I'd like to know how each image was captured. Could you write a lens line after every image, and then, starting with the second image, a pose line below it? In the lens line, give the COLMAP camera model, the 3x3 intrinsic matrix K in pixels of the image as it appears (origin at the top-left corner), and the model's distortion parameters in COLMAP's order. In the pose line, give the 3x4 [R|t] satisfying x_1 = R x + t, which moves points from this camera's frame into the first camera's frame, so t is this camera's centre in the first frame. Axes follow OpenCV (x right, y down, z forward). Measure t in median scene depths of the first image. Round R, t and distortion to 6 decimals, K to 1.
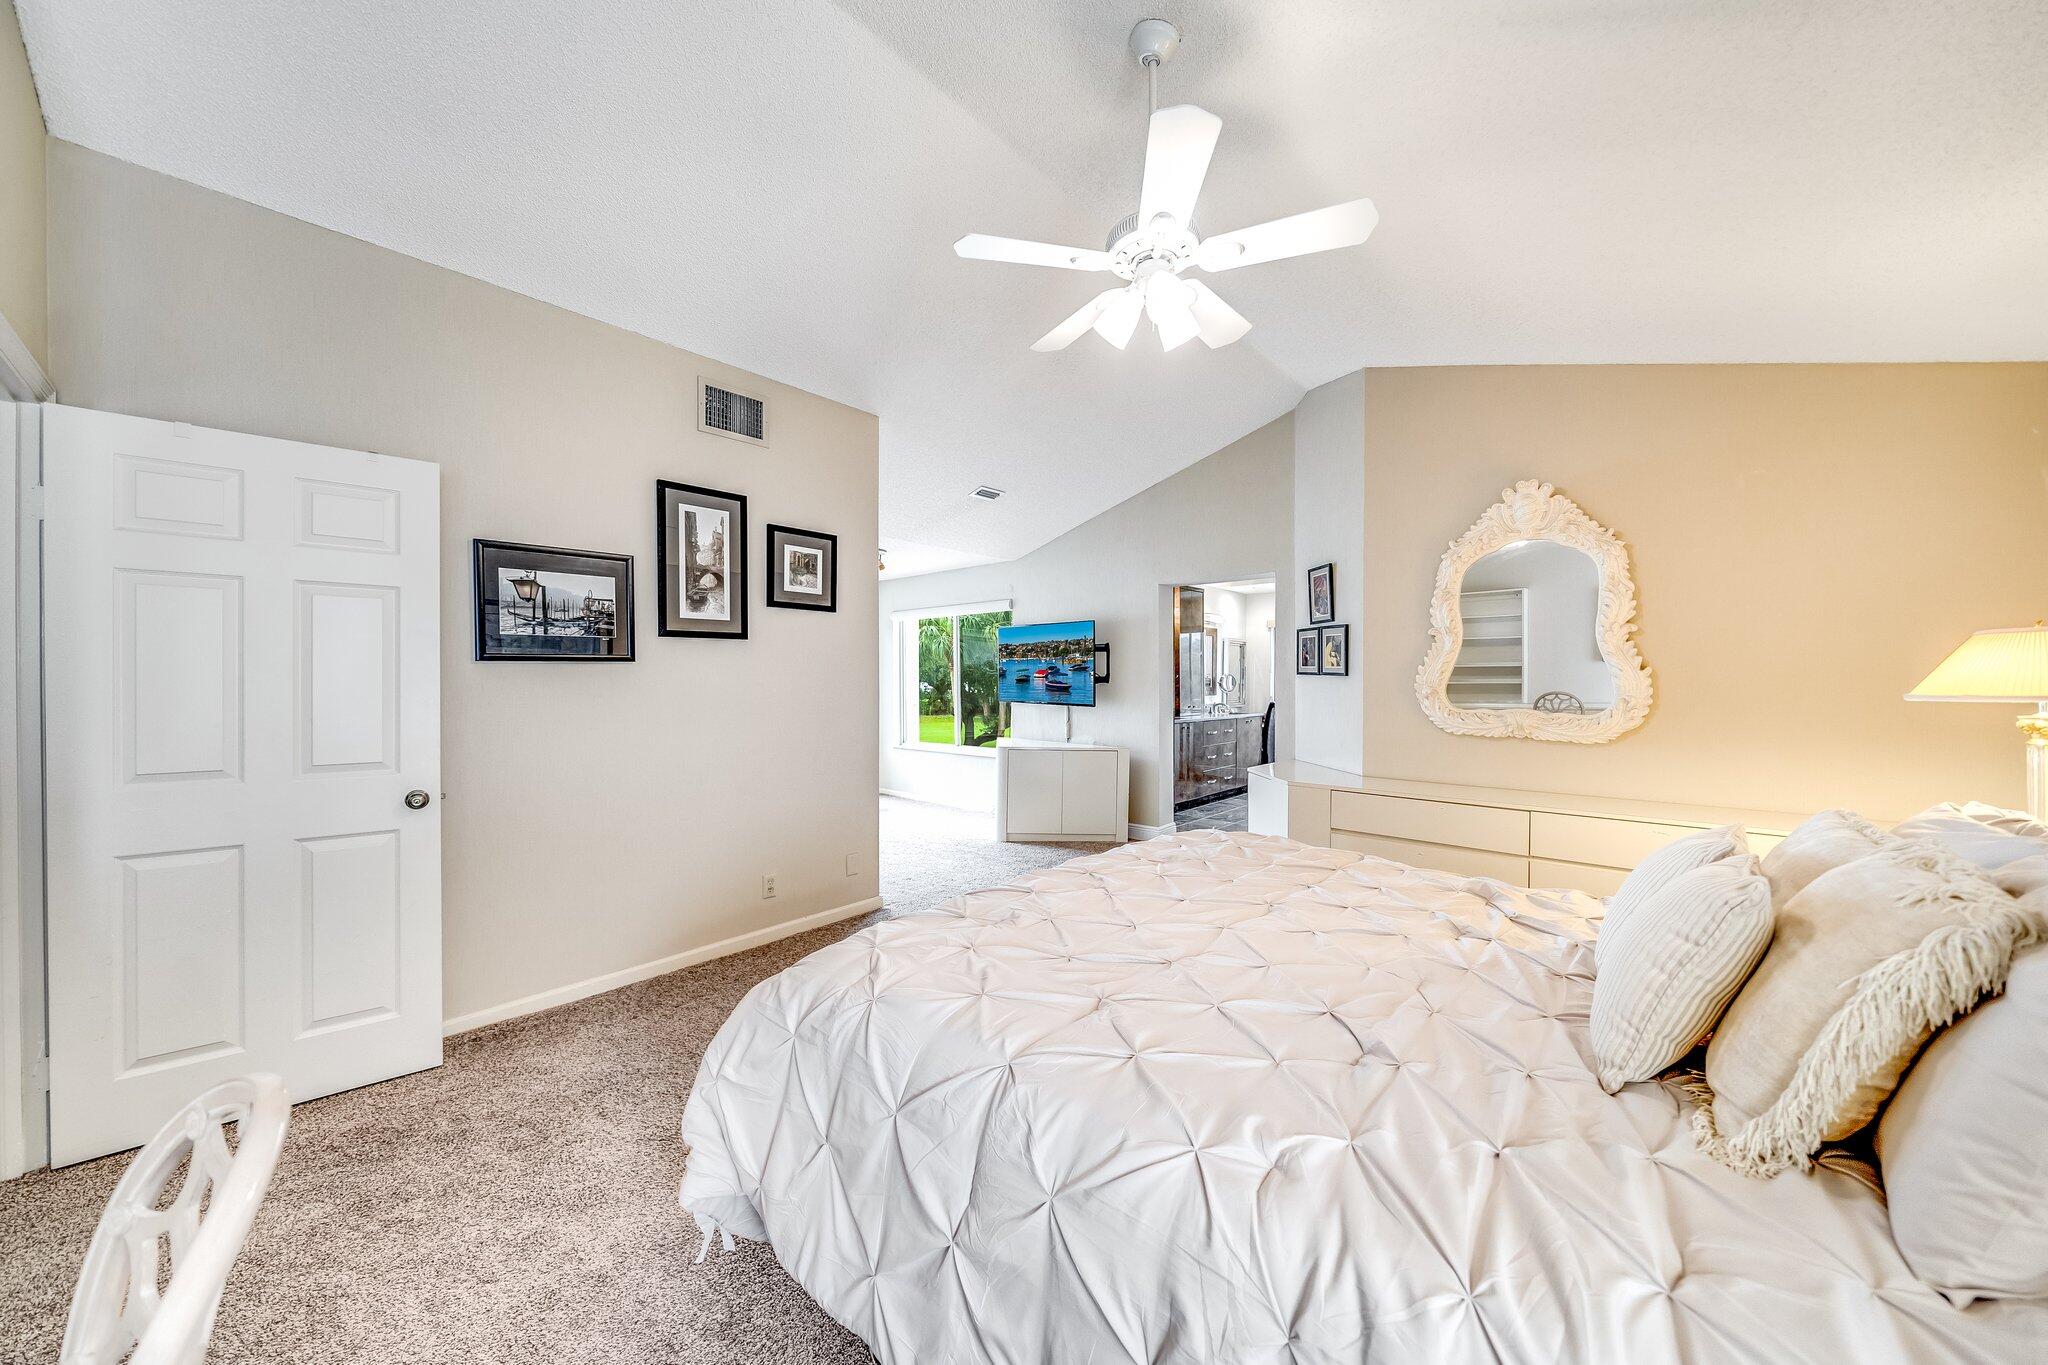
lens RADIAL K [[700.2, 0, 1021.7], [0, 700.2, 686.7], [0, 0, 1]] dist [-0.004620, -0.000012]
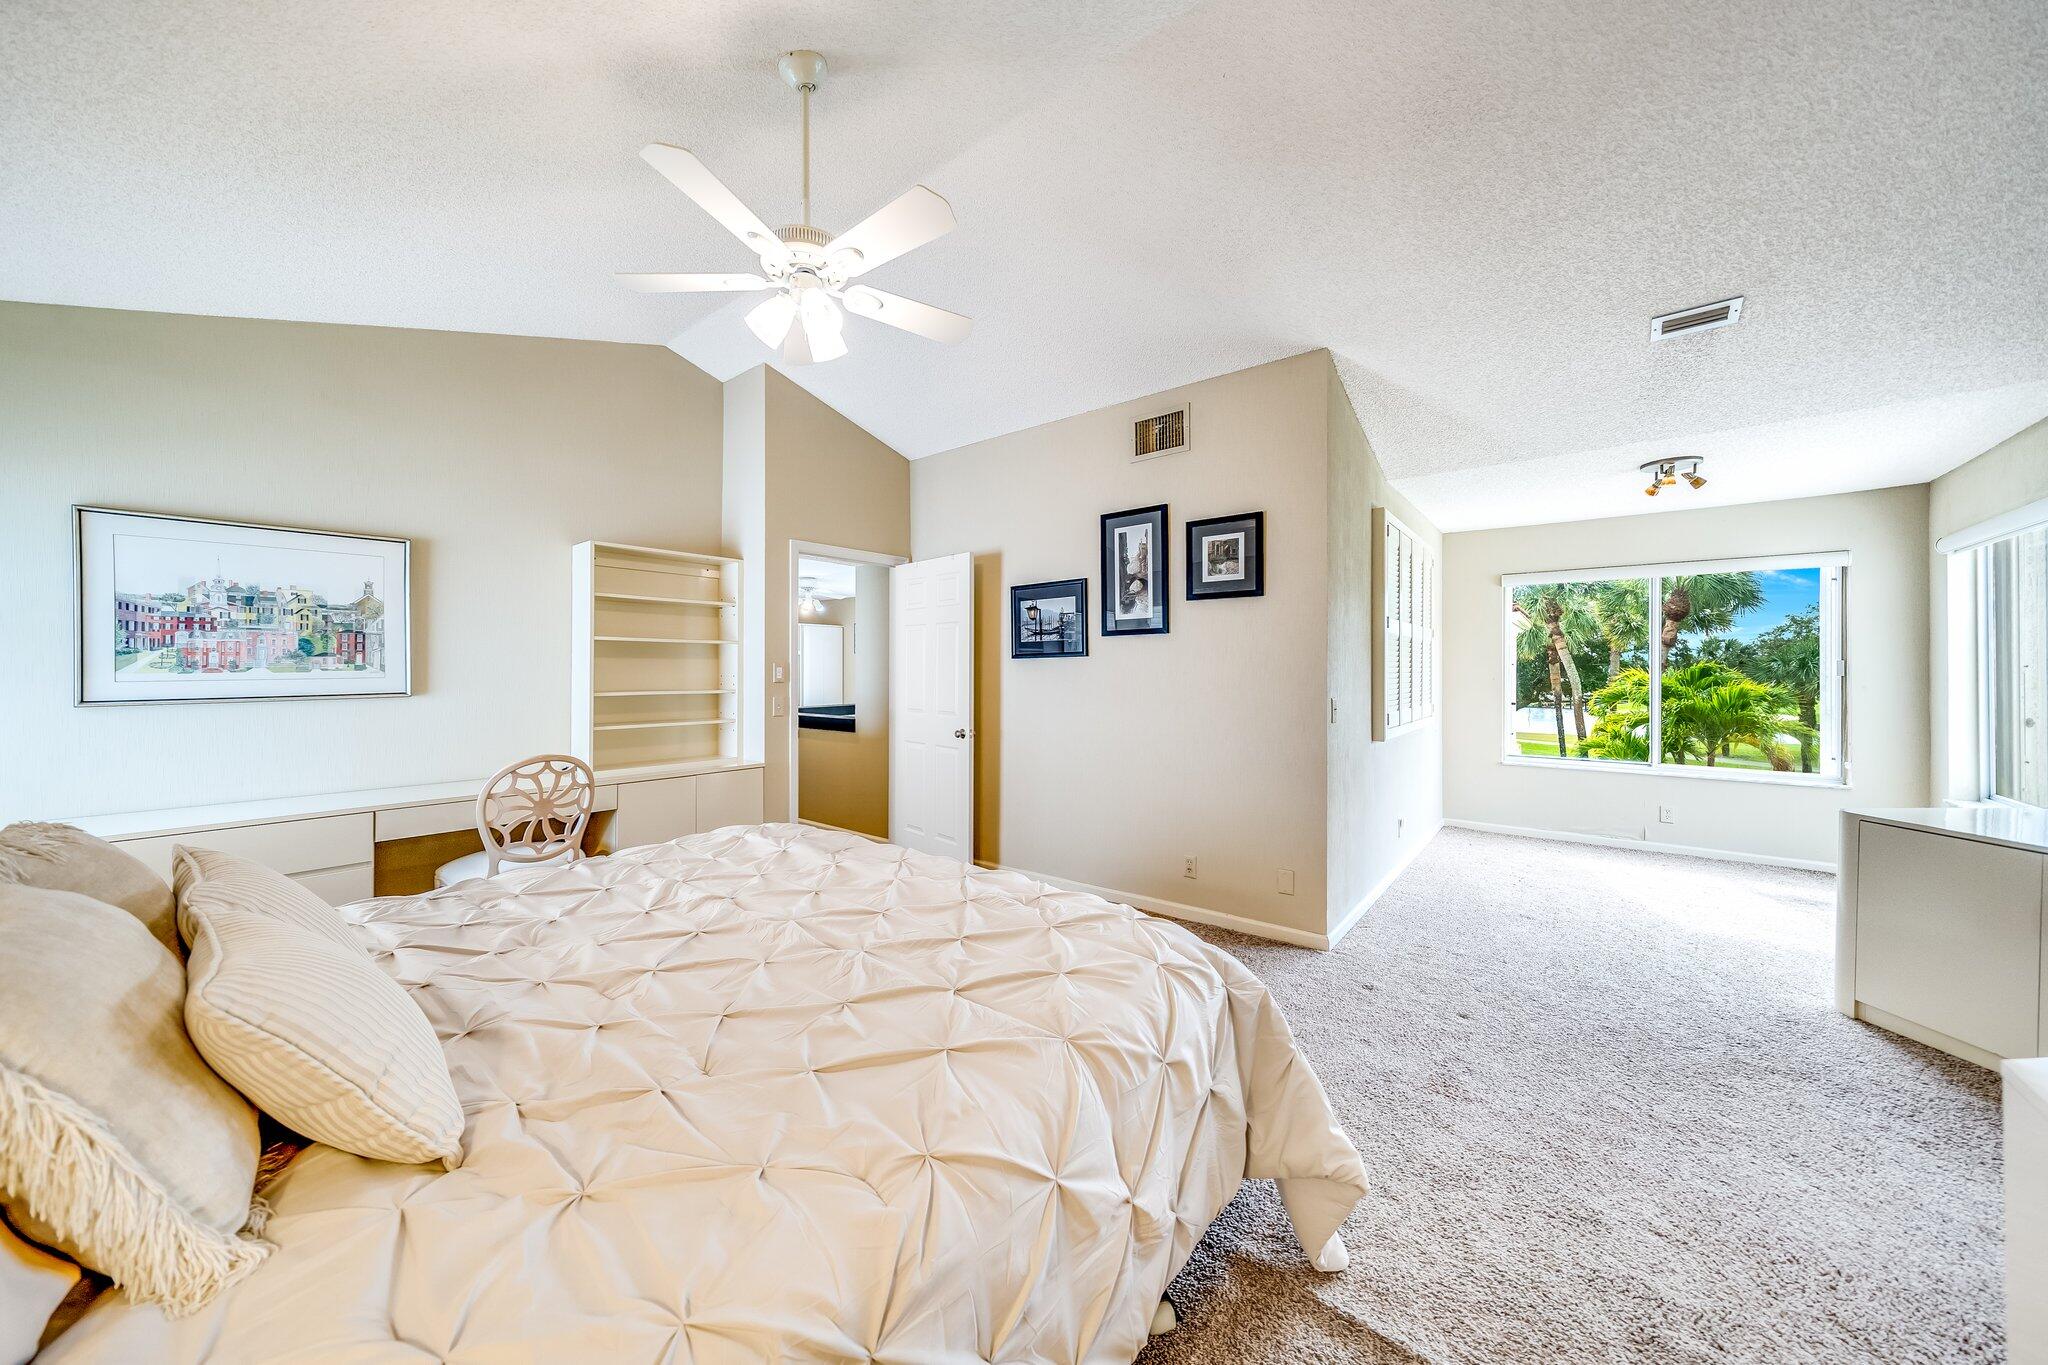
lens RADIAL K [[700.2, 0, 1007.6], [0, 700.2, 668.1], [0, 0, 1]] dist [-0.004620, -0.000012]
pose [[0.045880, -0.000720, -0.998947, 0.651398], [-0.007889, 0.999968, -0.001083, -0.008617], [0.998916, 0.007930, 0.045873, 0.651968]]
